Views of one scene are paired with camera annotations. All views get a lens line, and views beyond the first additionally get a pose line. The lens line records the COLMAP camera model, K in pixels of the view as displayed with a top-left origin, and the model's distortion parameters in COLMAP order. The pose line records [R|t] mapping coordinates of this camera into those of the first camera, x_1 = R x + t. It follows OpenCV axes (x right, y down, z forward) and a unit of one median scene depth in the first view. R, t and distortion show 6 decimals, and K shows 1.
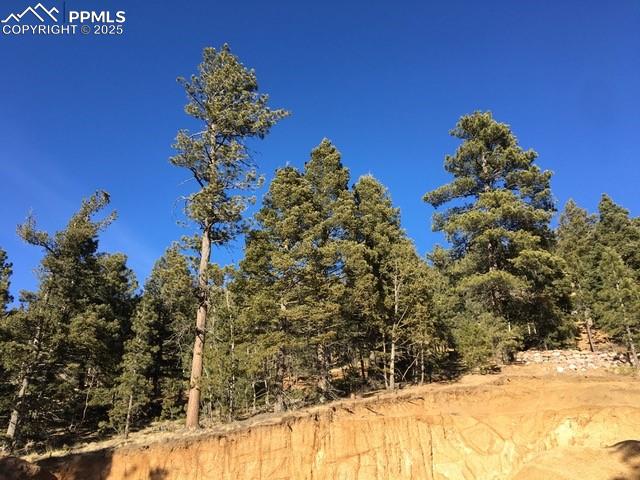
lens RADIAL K [[534.4, 0, 319.9], [0, 534.4, 238.9], [0, 0, 1]] dist [0.071169, -0.076198]
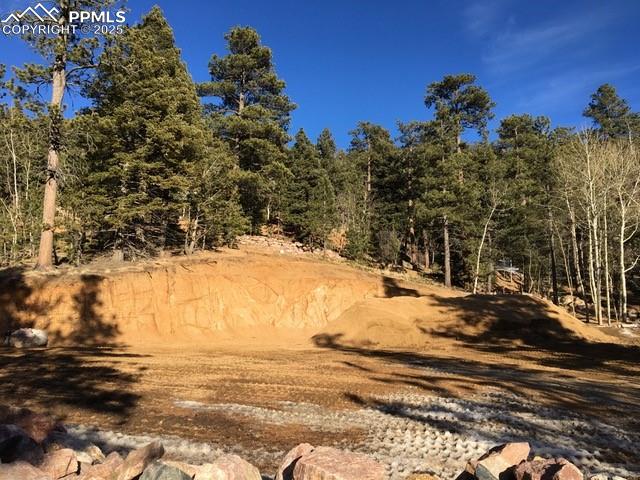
lens RADIAL K [[534.4, 0, 320.0], [0, 534.4, 241.6], [0, 0, 1]] dist [0.071169, -0.076198]
pose [[0.693995, 0.129264, 0.708281, -0.628982], [-0.291613, 0.949913, 0.112369, 0.039984], [-0.658280, -0.284528, 0.696930, -0.039973]]
